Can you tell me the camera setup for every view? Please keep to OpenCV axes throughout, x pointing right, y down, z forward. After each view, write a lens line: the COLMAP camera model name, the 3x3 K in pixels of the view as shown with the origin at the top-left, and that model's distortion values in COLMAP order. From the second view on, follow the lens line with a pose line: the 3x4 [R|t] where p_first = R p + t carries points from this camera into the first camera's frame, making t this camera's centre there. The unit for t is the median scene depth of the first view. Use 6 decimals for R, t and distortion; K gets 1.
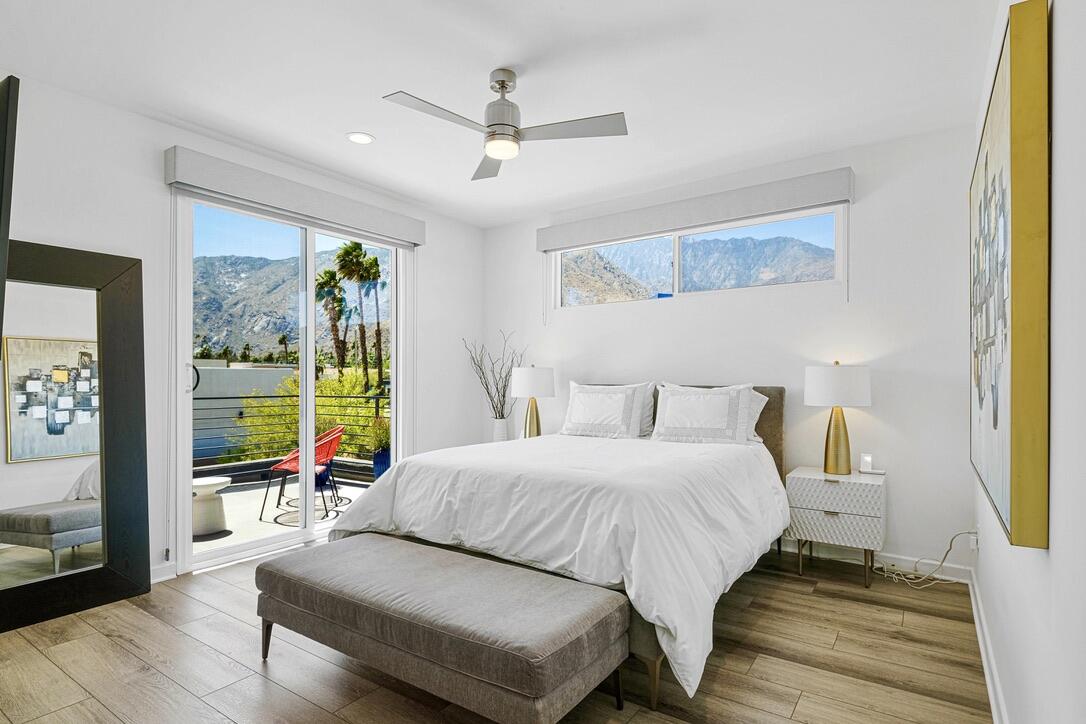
lens RADIAL K [[564.5, 0, 539.5], [0, 564.5, 375.1], [0, 0, 1]] dist [-0.001781, -0.000115]
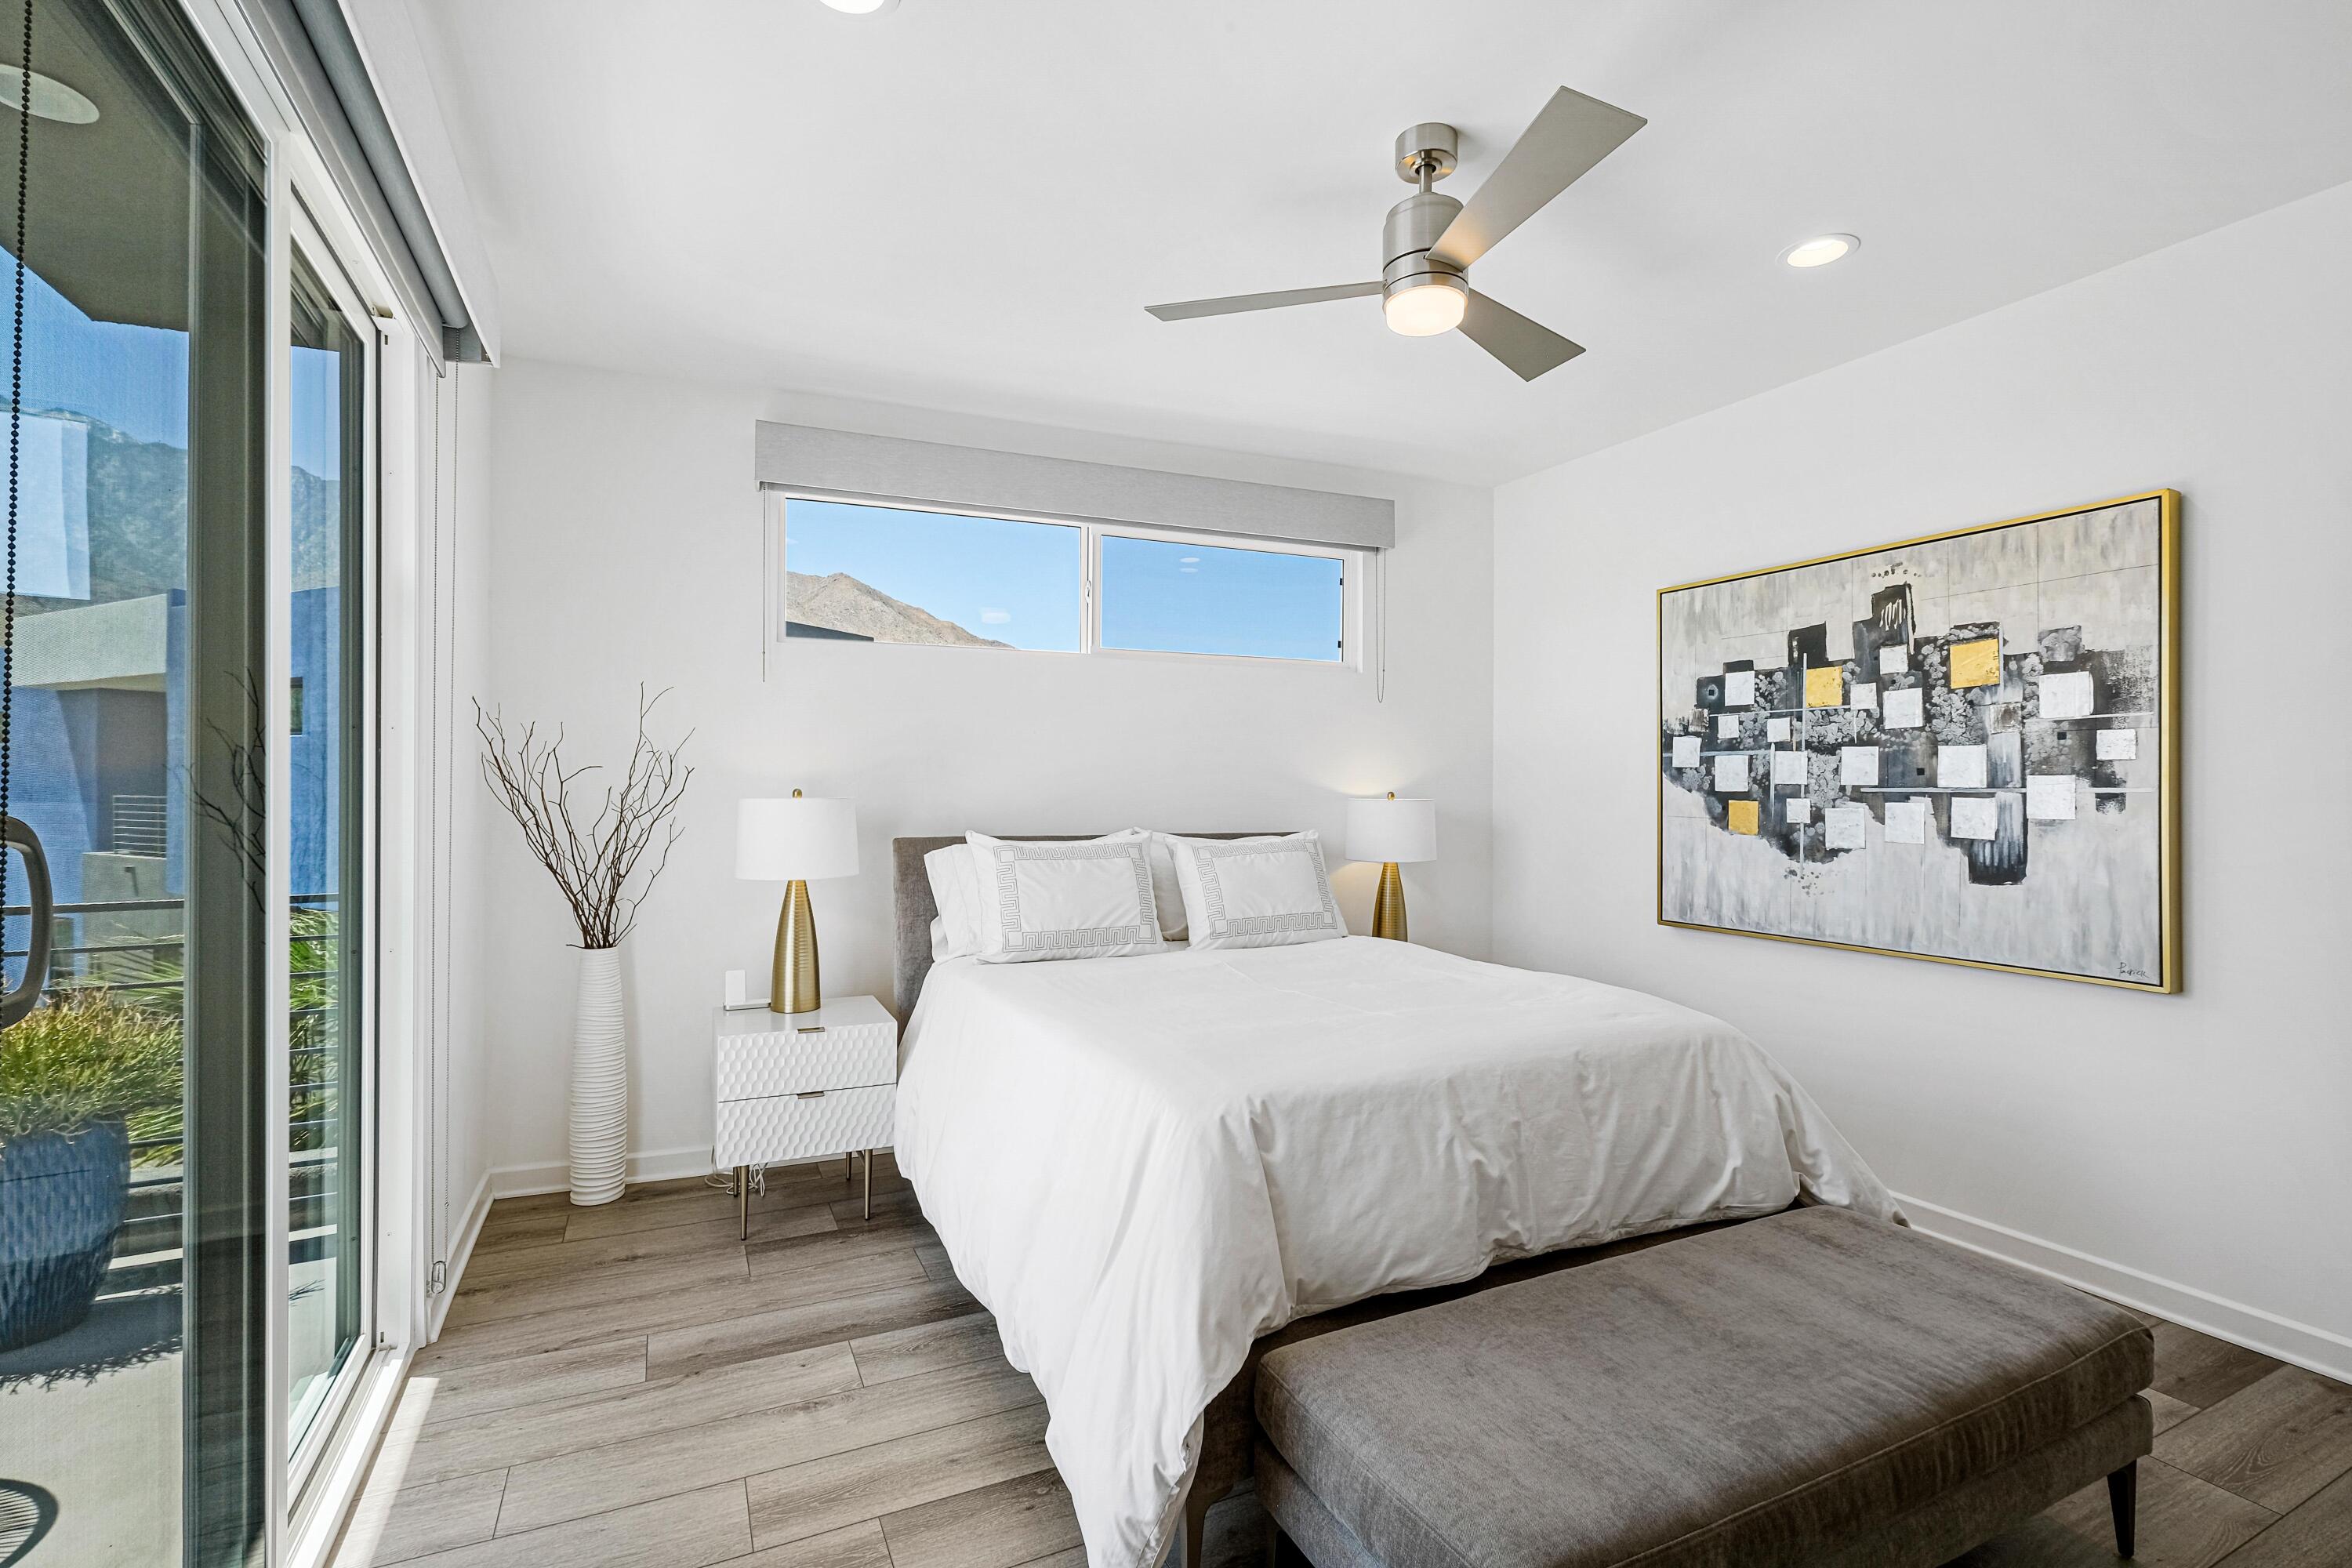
lens RADIAL K [[1067.3, 0, 1165.1], [0, 1067.3, 797.3], [0, 0, 1]] dist [-0.002884, -0.000086]
pose [[0.503199, -0.006280, 0.864148, -0.635264], [-0.005230, 0.999933, 0.010312, -0.027769], [-0.864155, -0.009708, 0.503132, 0.562105]]
